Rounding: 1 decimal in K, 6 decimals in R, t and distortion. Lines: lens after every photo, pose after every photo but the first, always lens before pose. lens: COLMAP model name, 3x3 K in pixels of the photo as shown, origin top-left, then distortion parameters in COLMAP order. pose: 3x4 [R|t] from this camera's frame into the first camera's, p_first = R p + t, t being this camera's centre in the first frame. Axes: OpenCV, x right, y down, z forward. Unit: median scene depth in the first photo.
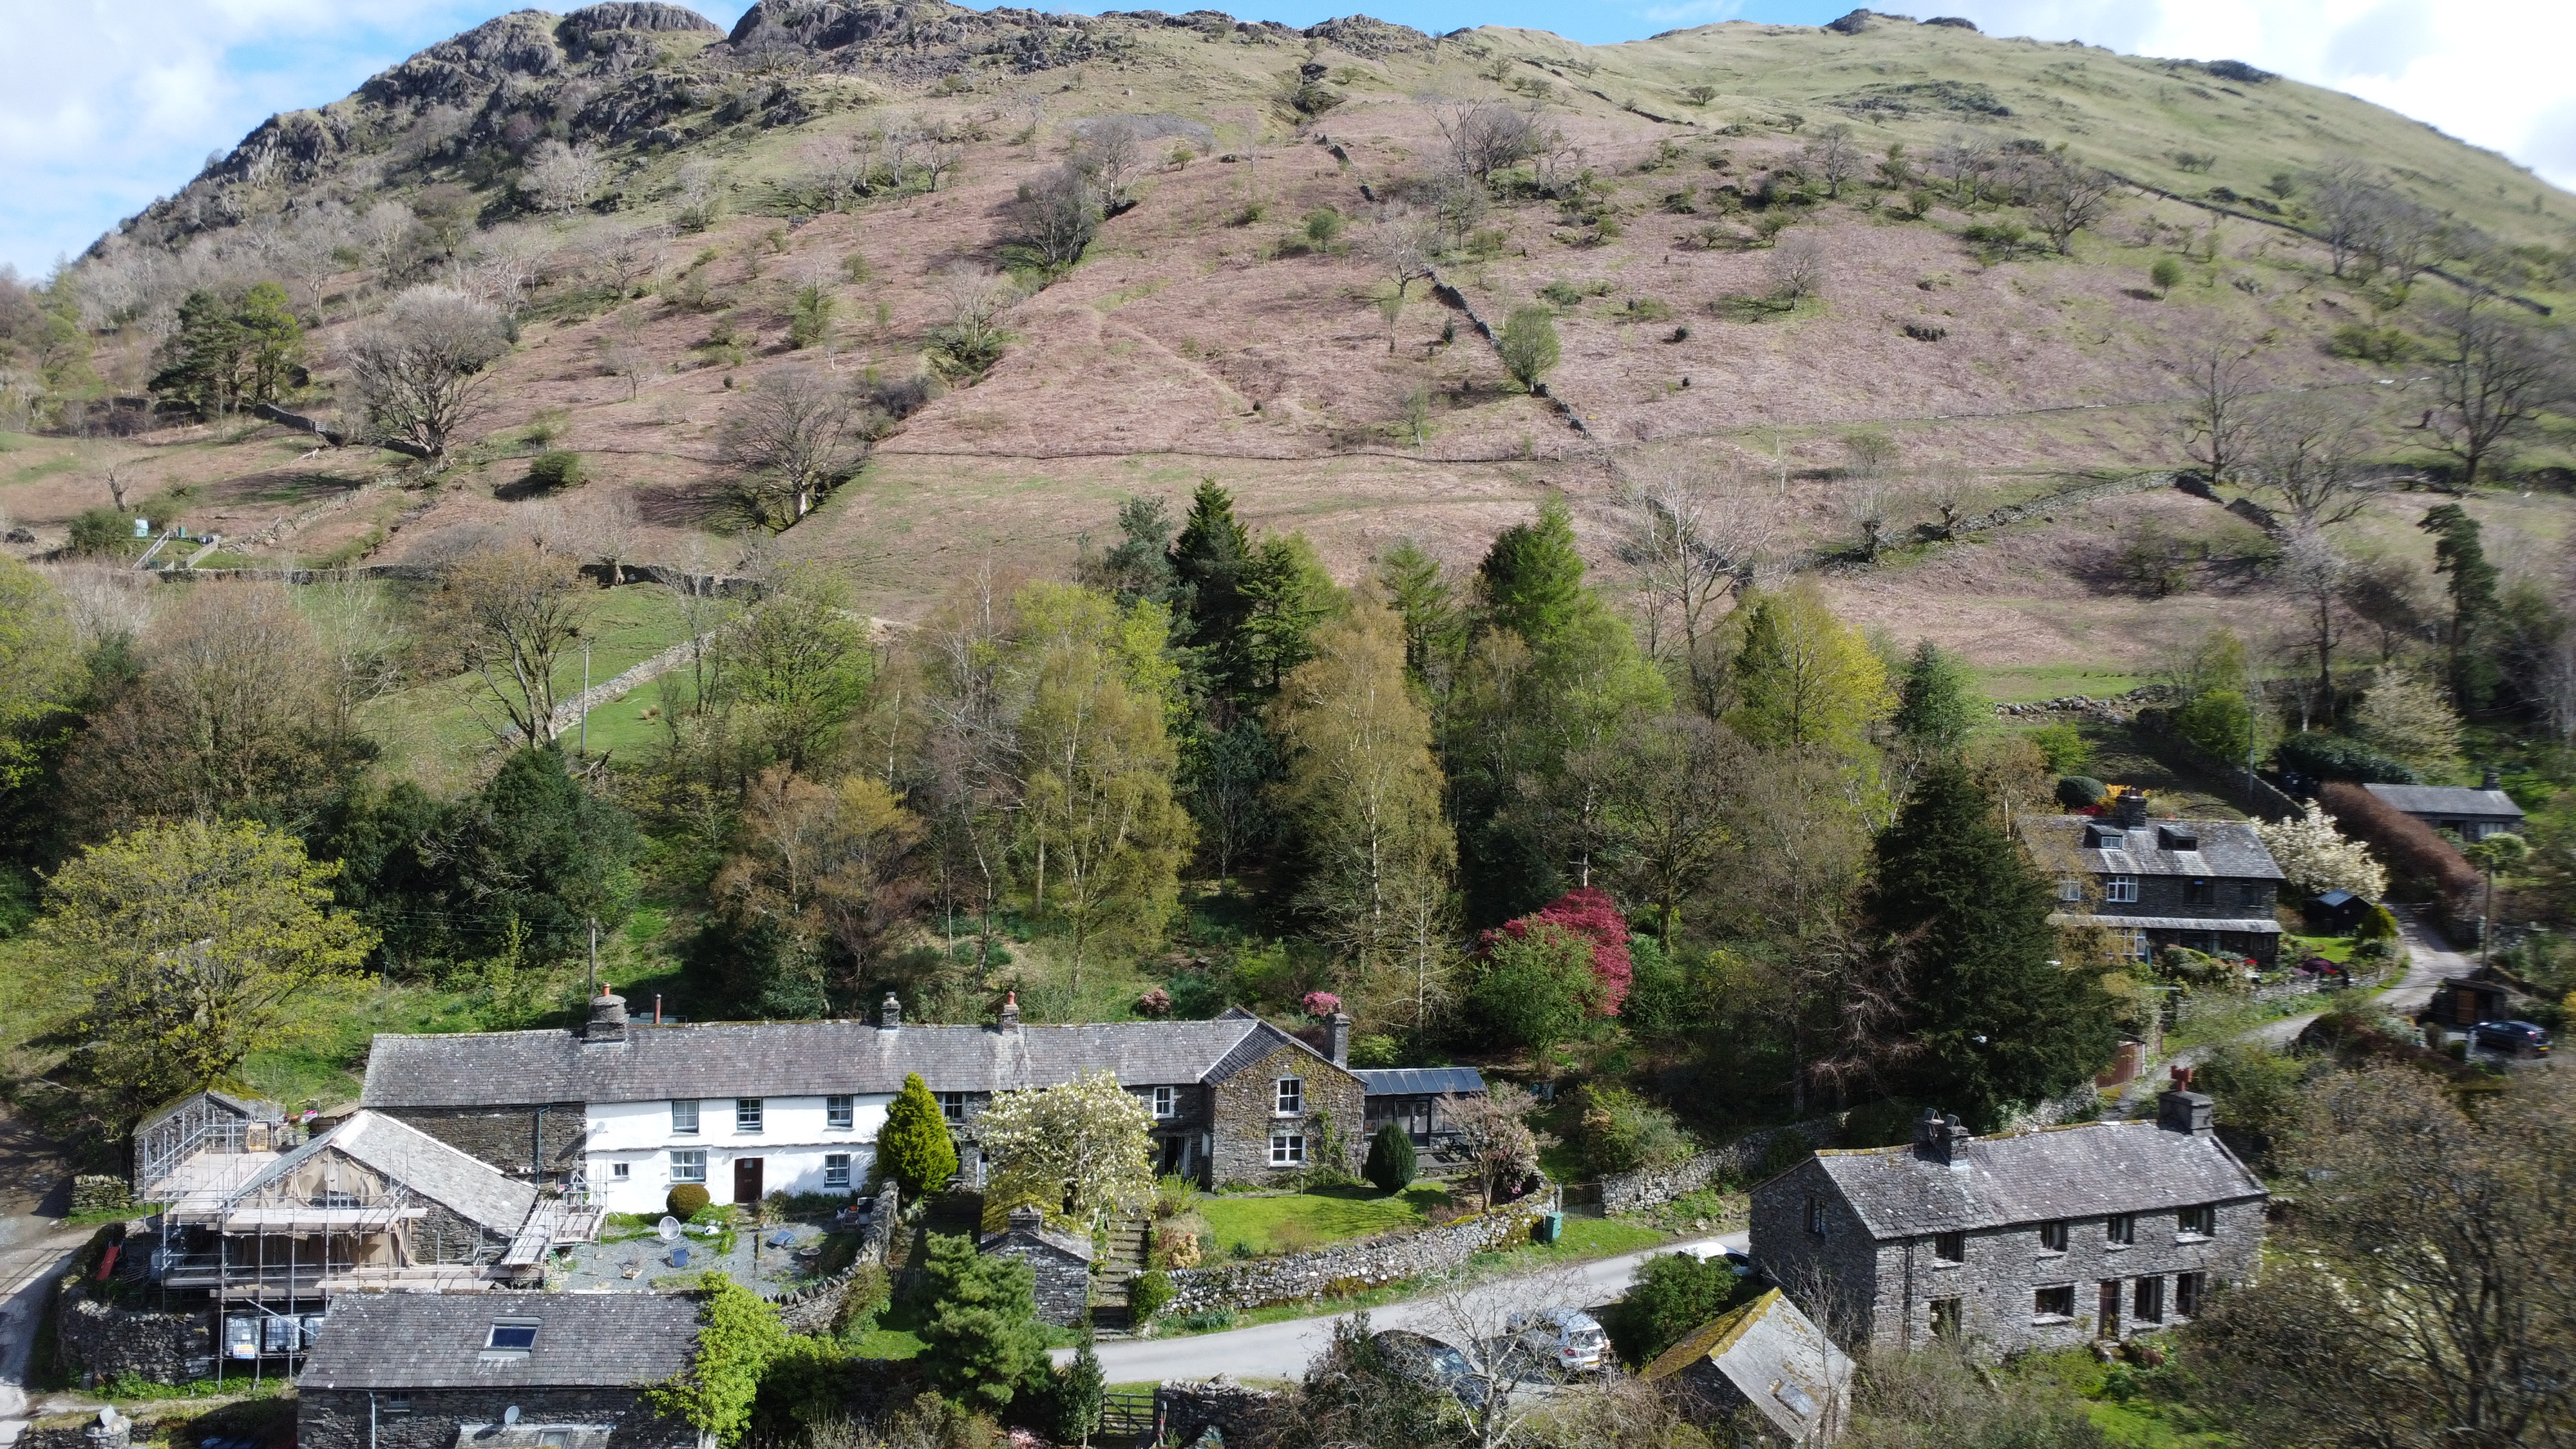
lens RADIAL K [[1869.1, 0, 1288.0], [0, 1869.1, 724.5], [0, 0, 1]] dist [-0.011706, -0.045500]
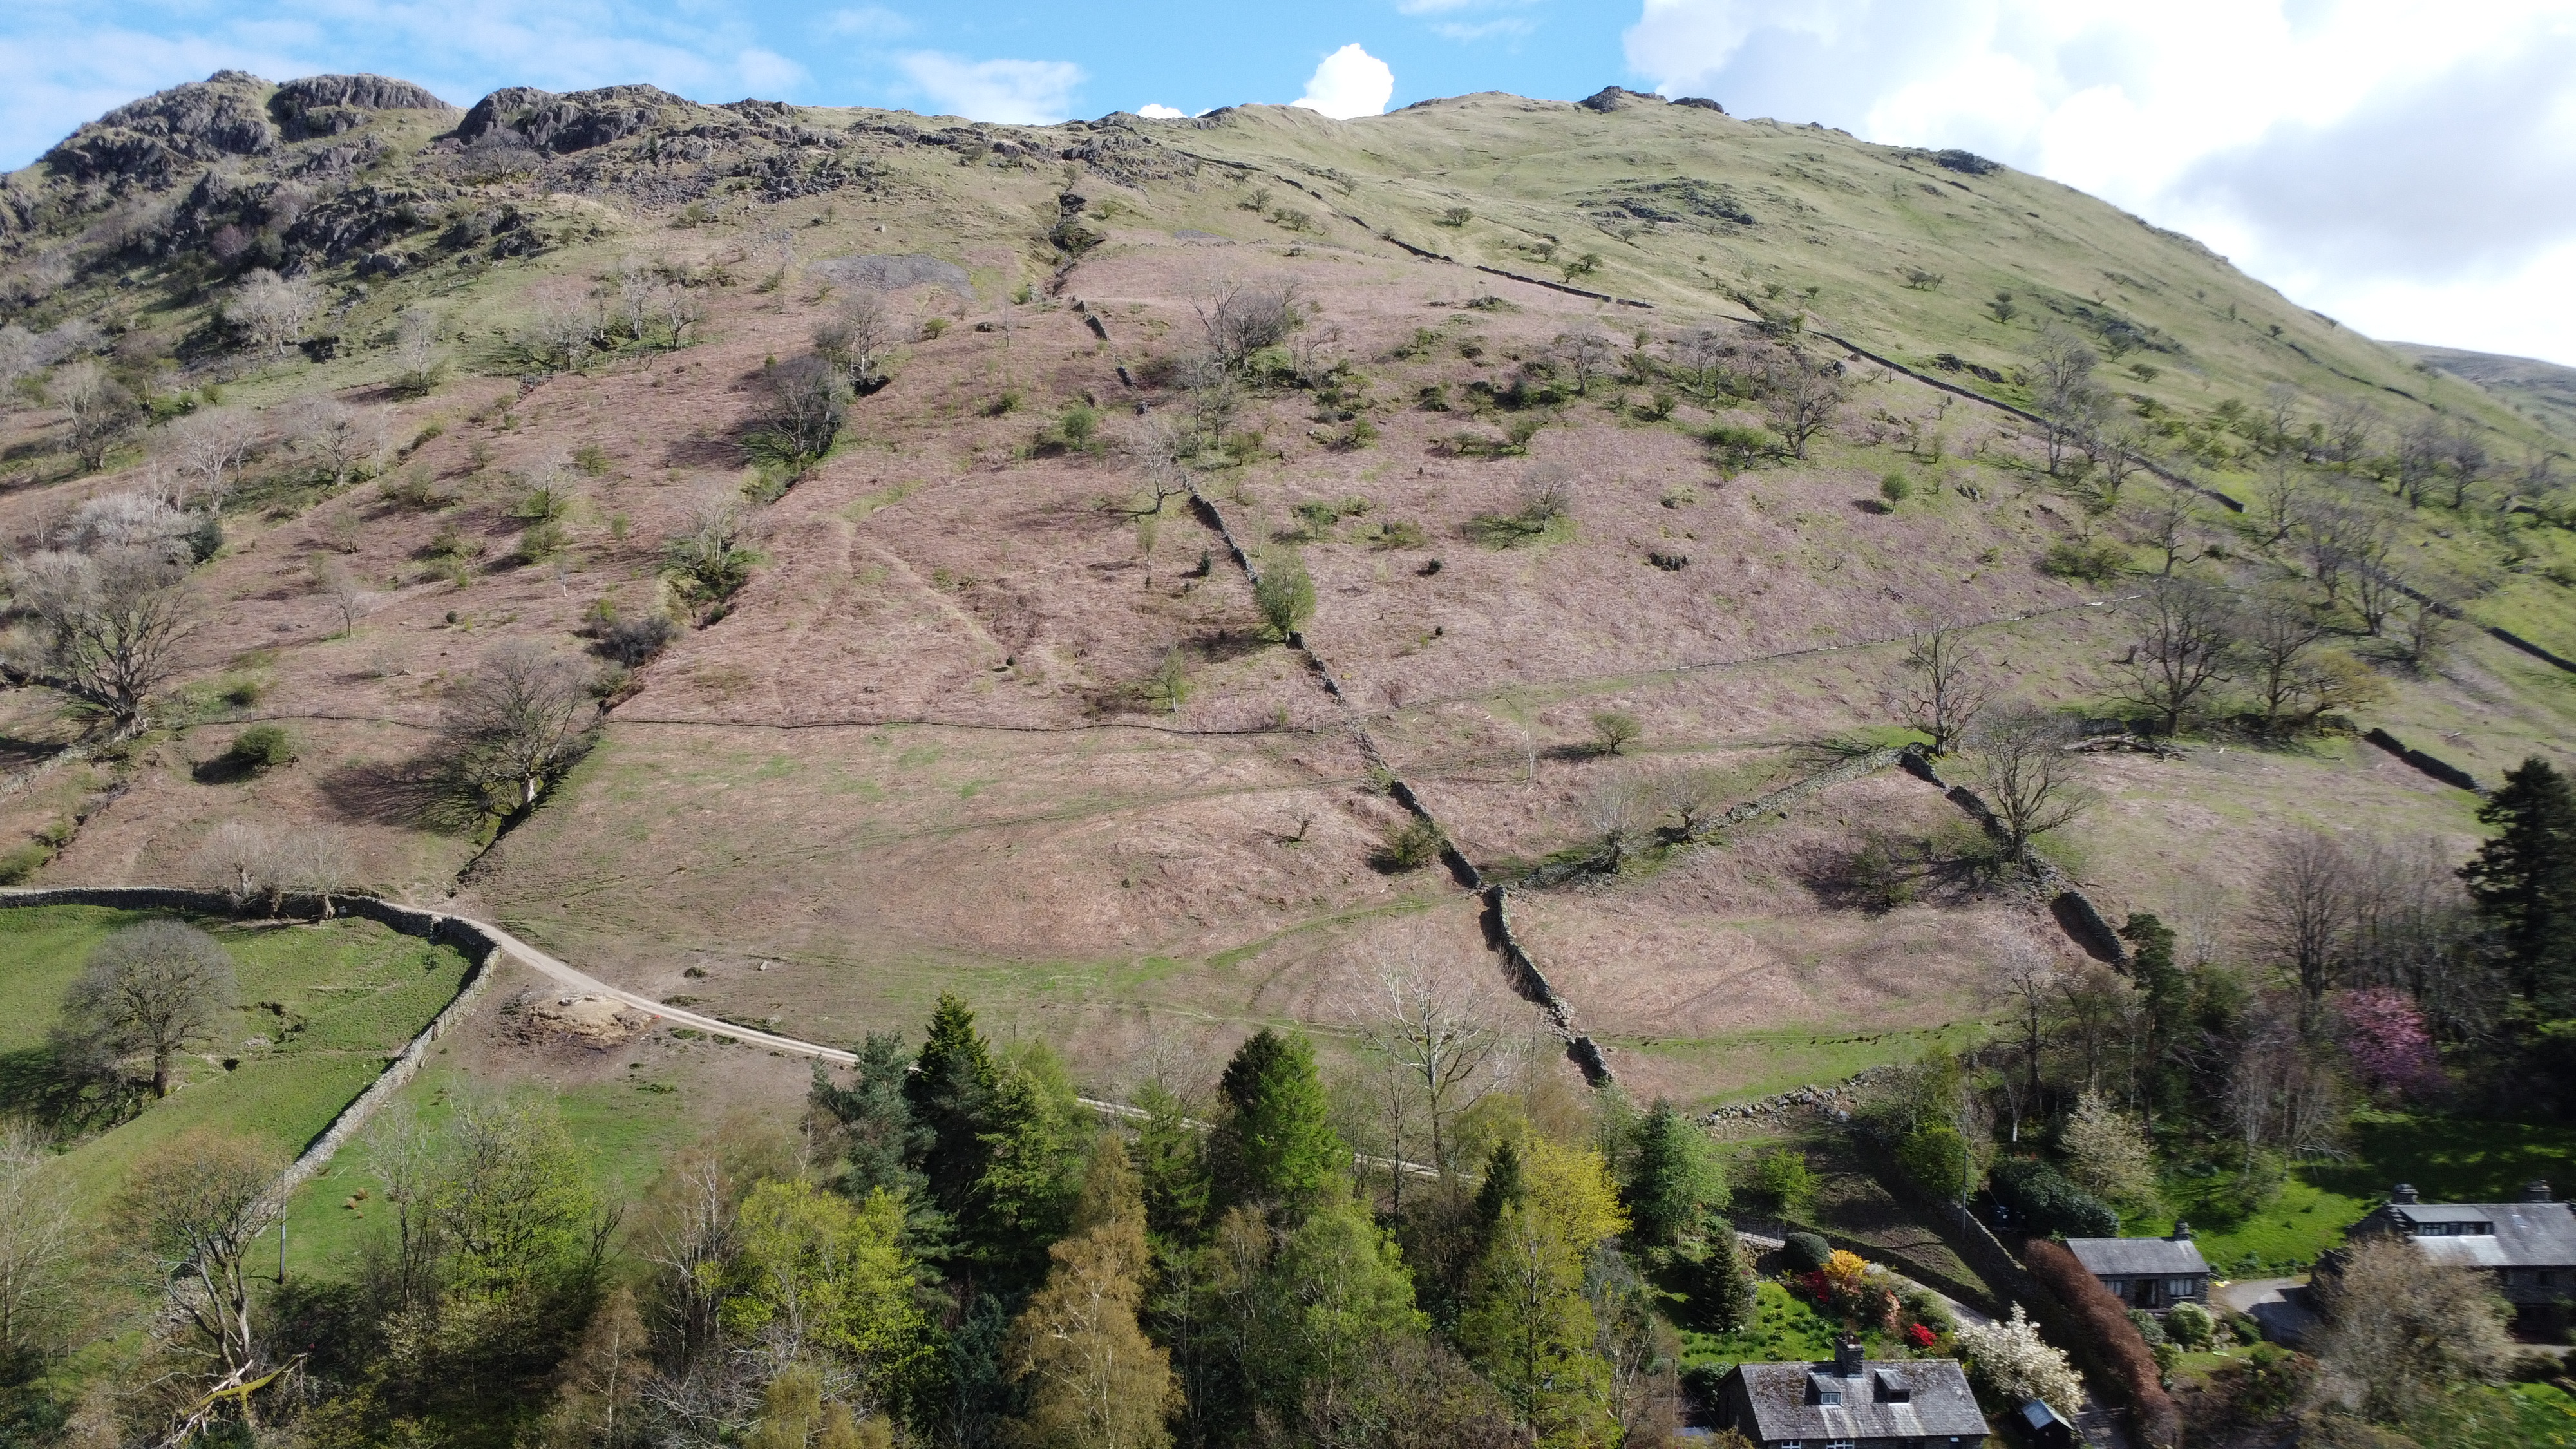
lens RADIAL K [[1872.2, 0, 1288.0], [0, 1872.2, 724.5], [0, 0, 1]] dist [-0.024218, -0.011896]
pose [[0.992475, -0.007358, 0.122224, 0.006300], [0.007195, 0.999973, 0.001770, -0.109509], [-0.122233, -0.000877, 0.992501, 0.002529]]
